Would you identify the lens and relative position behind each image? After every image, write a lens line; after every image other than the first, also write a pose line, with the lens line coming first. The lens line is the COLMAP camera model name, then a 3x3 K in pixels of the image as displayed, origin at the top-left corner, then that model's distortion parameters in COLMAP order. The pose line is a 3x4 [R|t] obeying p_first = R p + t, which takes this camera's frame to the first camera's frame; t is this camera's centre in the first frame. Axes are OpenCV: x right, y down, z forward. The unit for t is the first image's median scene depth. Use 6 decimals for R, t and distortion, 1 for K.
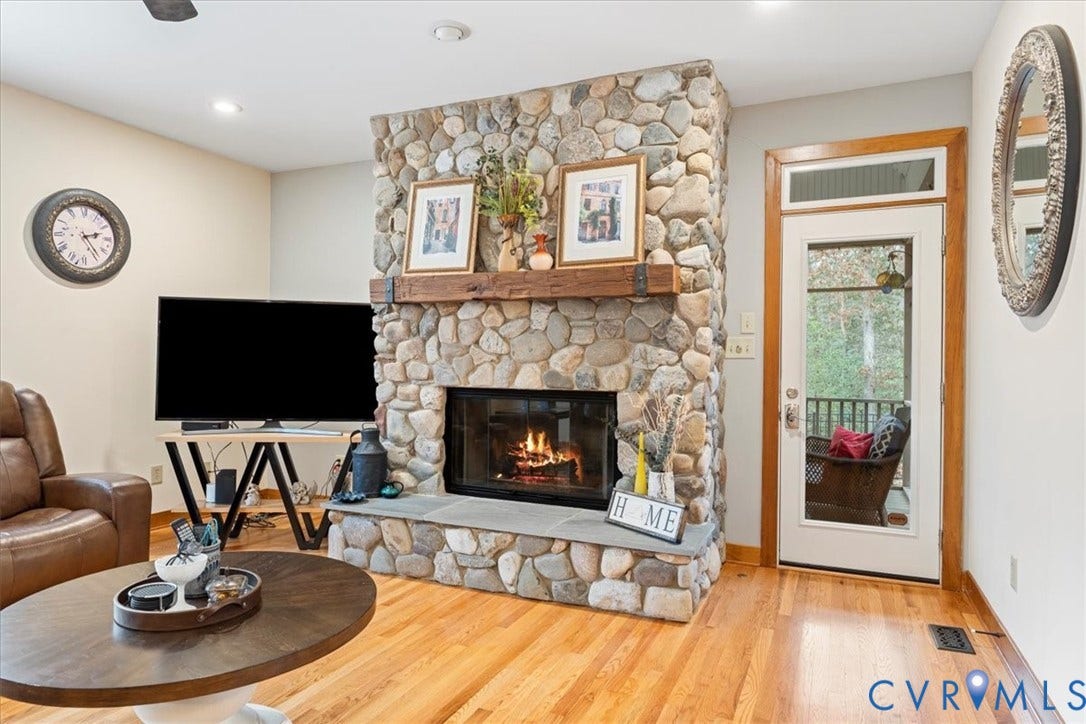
lens RADIAL K [[682.7, 0, 543.9], [0, 682.7, 363.9], [0, 0, 1]] dist [0.011110, 0.001318]
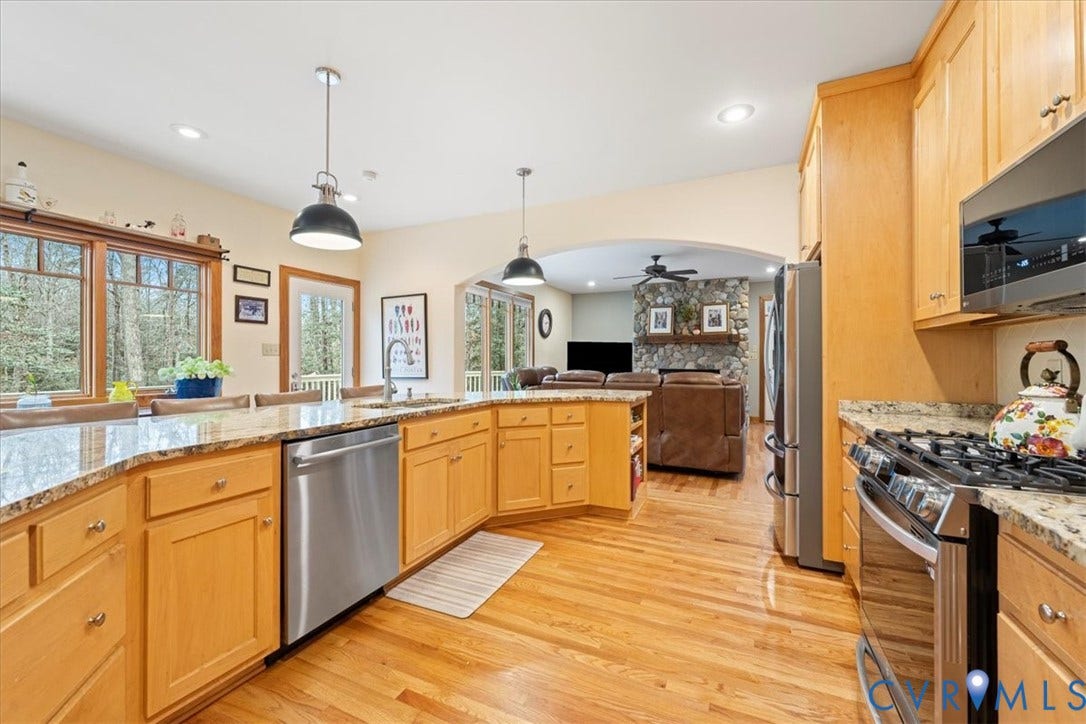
lens RADIAL K [[438.2, 0, 540.2], [0, 438.2, 360.4], [0, 0, 1]] dist [-0.000960, 0.000074]
pose [[0.999793, -0.004899, -0.019769, -0.733376], [0.004759, 0.999963, -0.007133, 0.005700], [0.019803, 0.007038, 0.999779, -1.196834]]
